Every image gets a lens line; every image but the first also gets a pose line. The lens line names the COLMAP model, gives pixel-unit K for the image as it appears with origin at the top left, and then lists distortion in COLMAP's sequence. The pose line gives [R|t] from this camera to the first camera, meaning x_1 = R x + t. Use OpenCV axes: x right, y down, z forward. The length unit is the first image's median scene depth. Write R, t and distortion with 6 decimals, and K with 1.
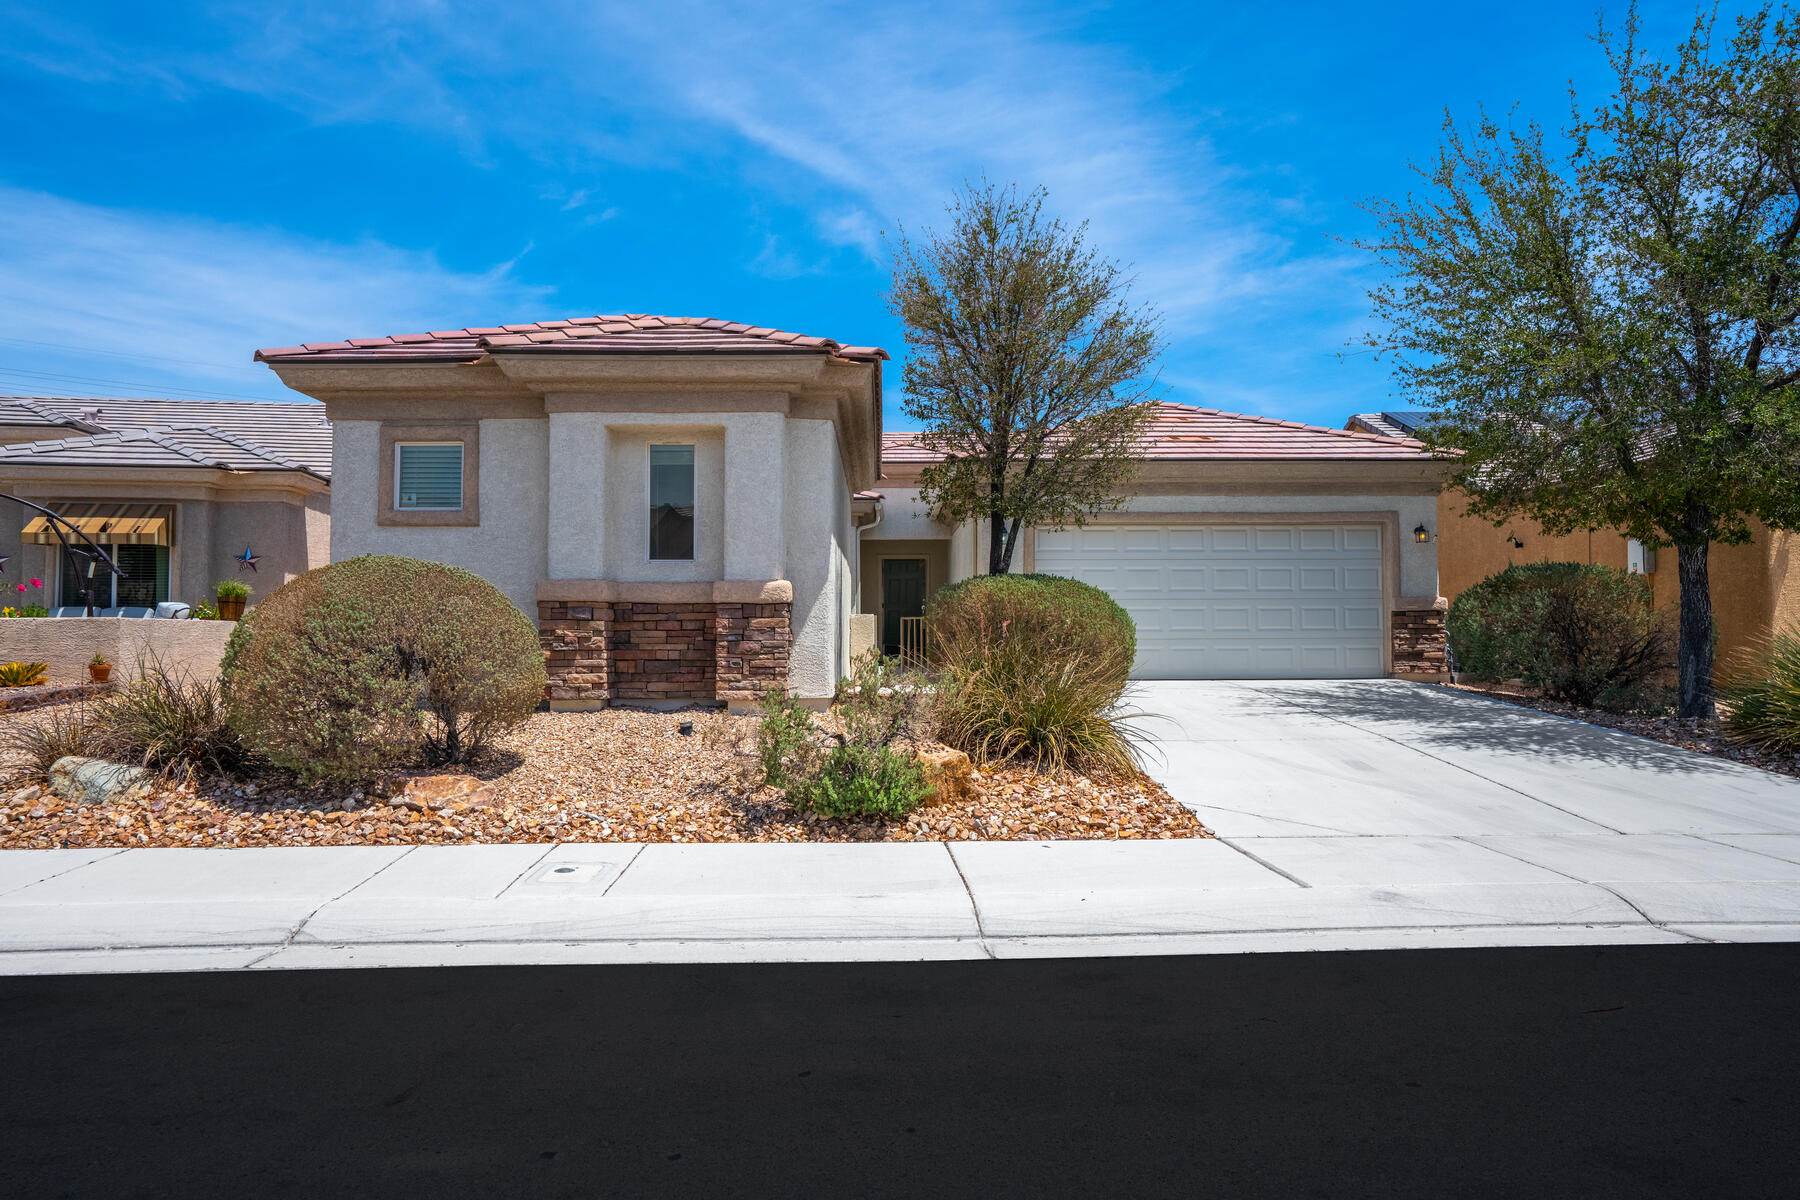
lens RADIAL K [[1092.7, 0, 901.4], [0, 1092.7, 594.5], [0, 0, 1]] dist [-0.014002, 0.000708]
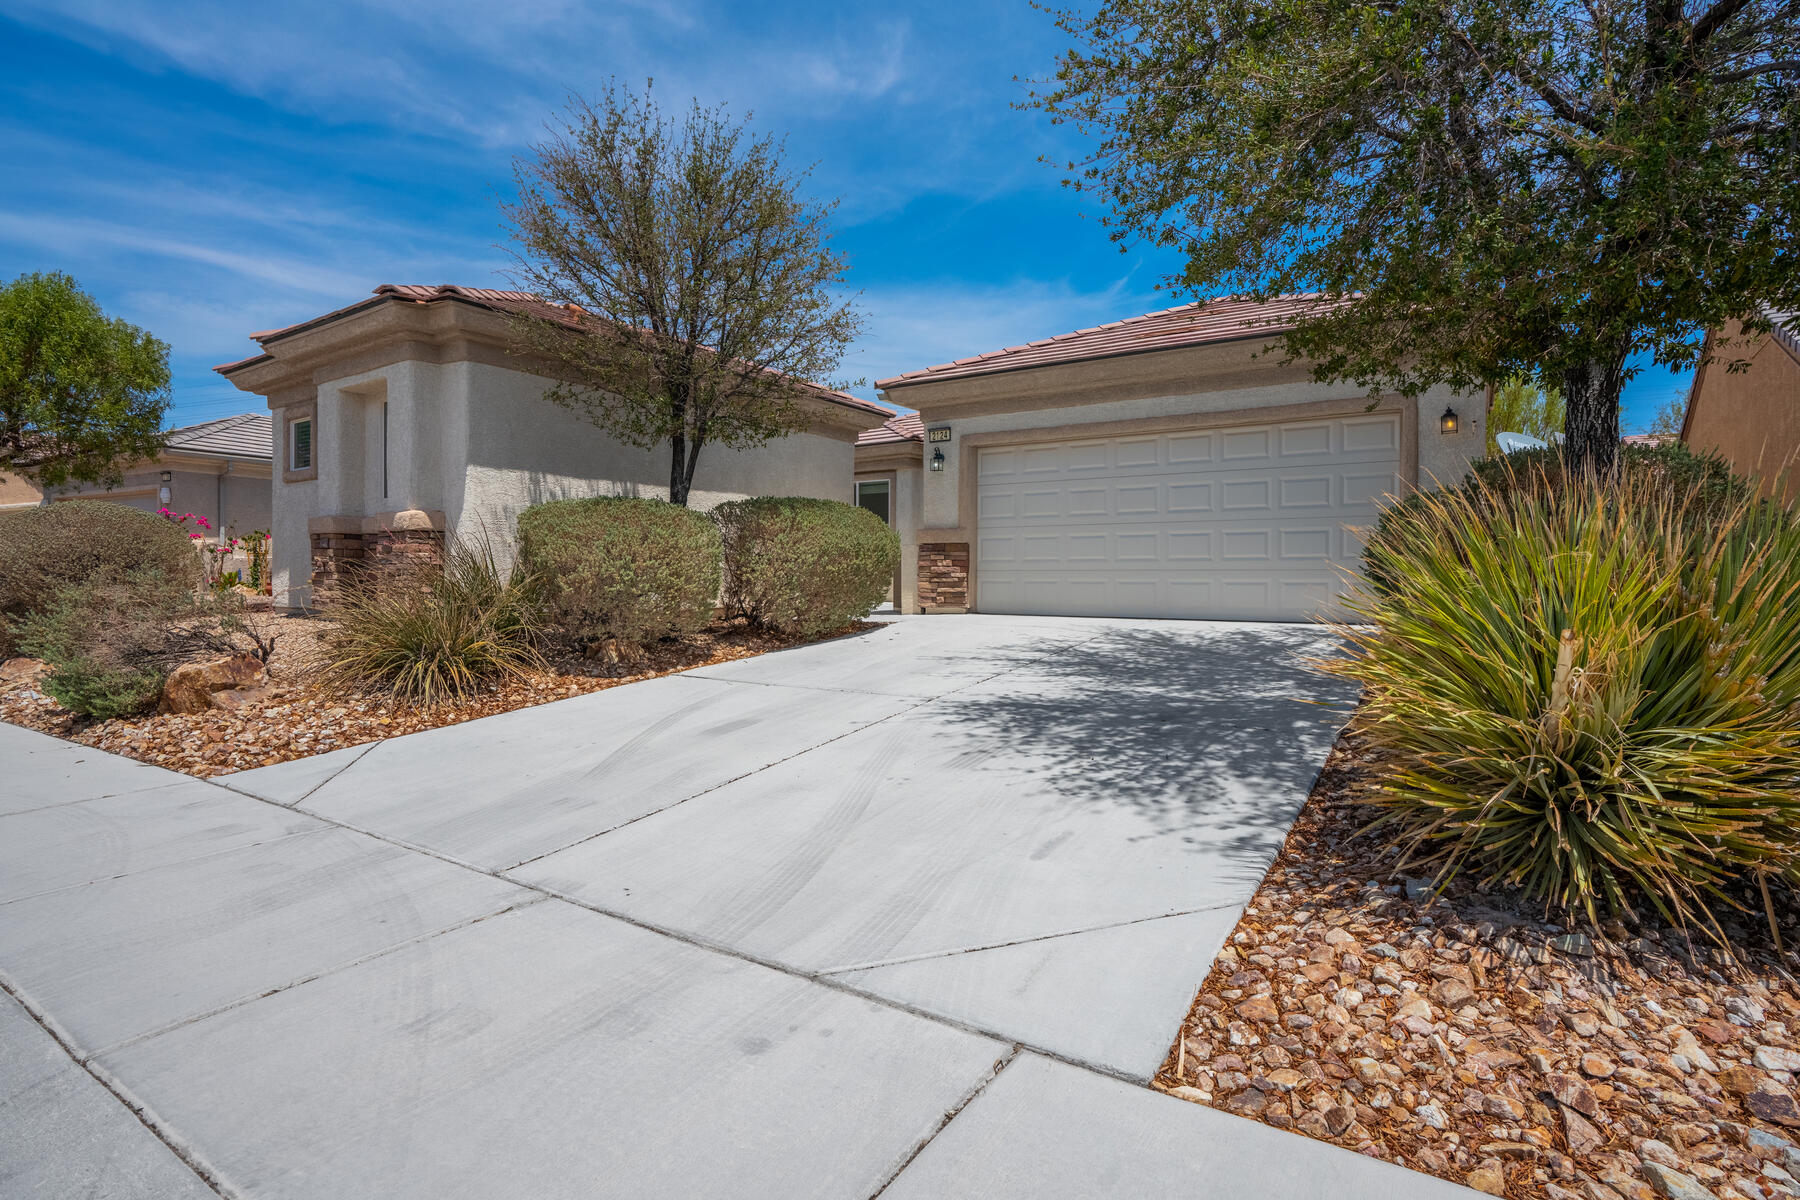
lens RADIAL K [[889.7, 0, 900.0], [0, 889.7, 600.0], [0, 0, 1]] dist [-0.036672, 0.000104]
pose [[0.826756, 0.019514, -0.562222, 0.805224], [0.015530, 0.998226, 0.057485, 0.034491], [0.562346, -0.056258, 0.824986, 0.525387]]
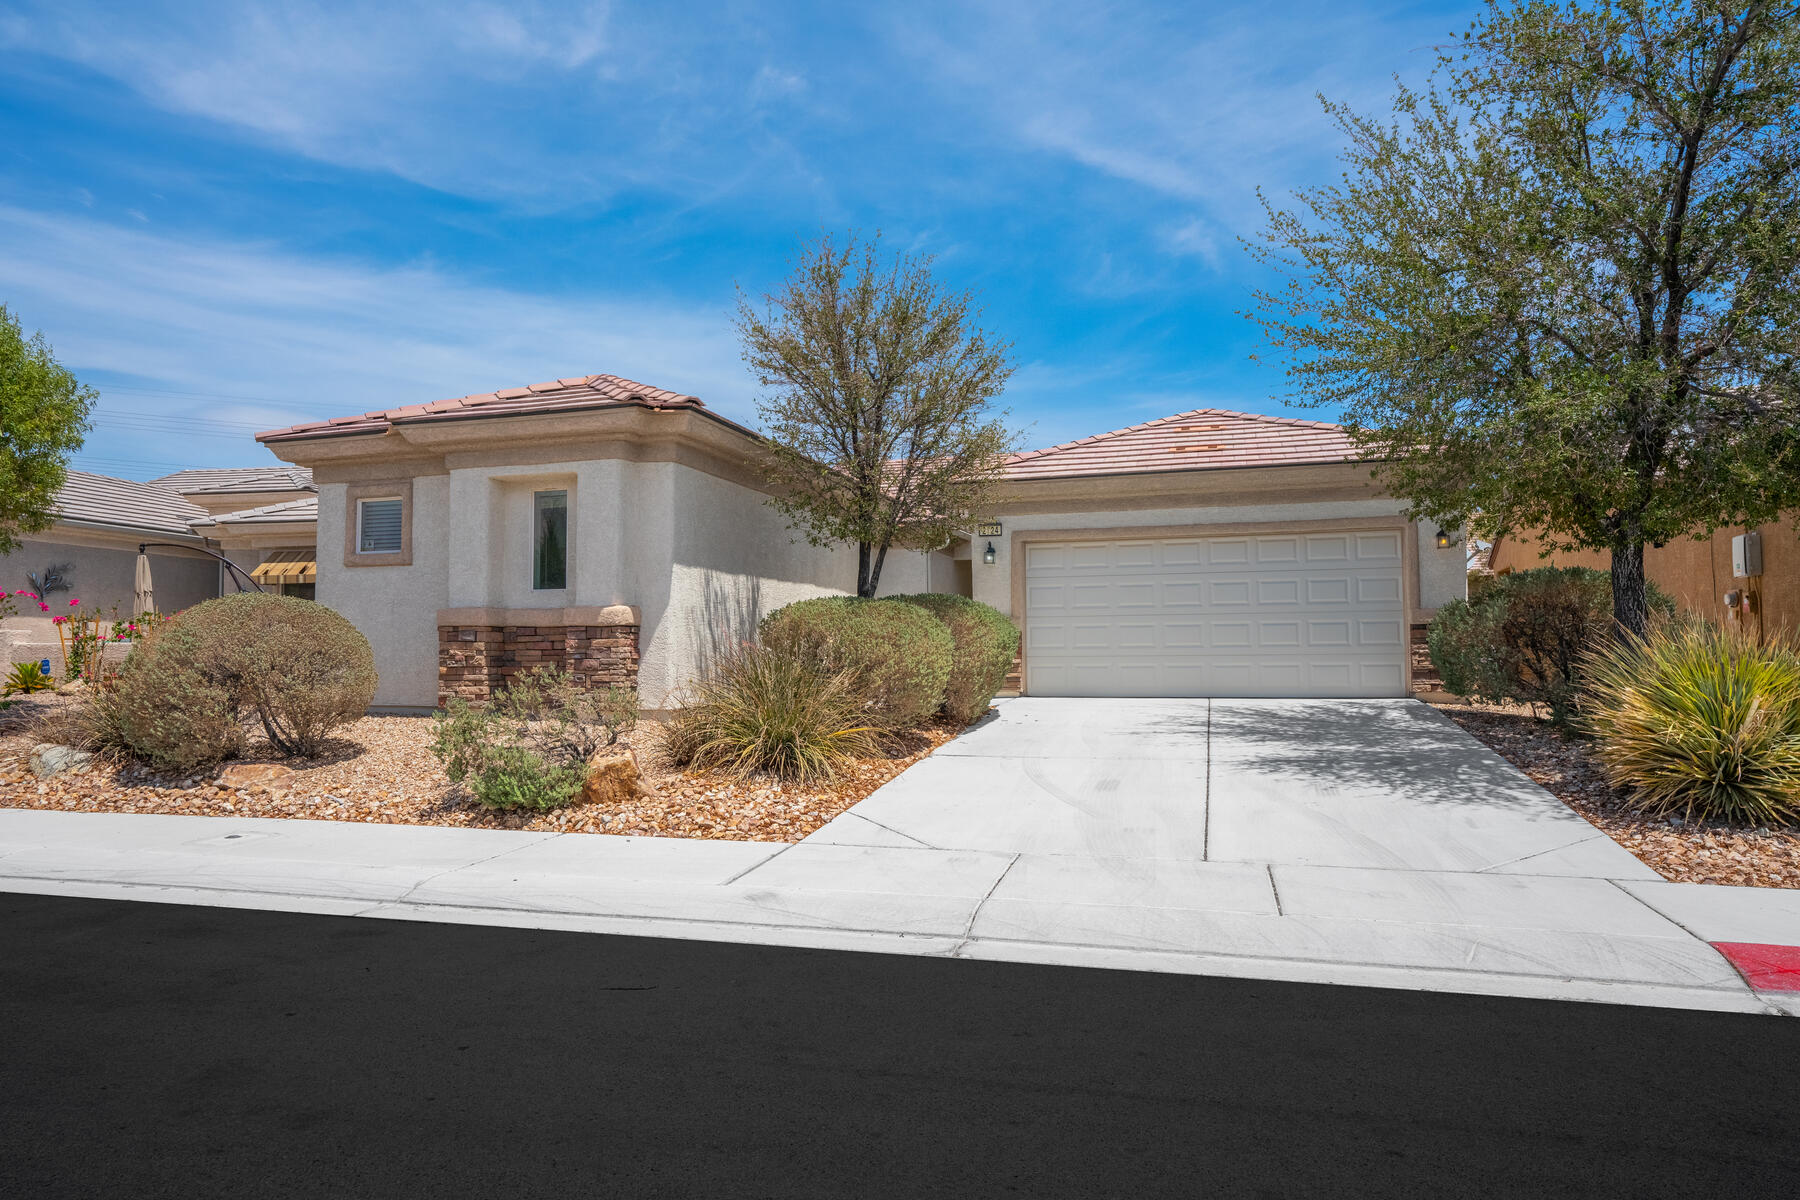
lens RADIAL K [[1086.0, 0, 900.0], [0, 1086.0, 600.0], [0, 0, 1]] dist [-0.010027, 0.000127]
pose [[0.953911, -0.018176, -0.299538, 0.503623], [0.014900, 0.999802, -0.013215, 0.000567], [0.299718, 0.008143, 0.953993, 0.007667]]
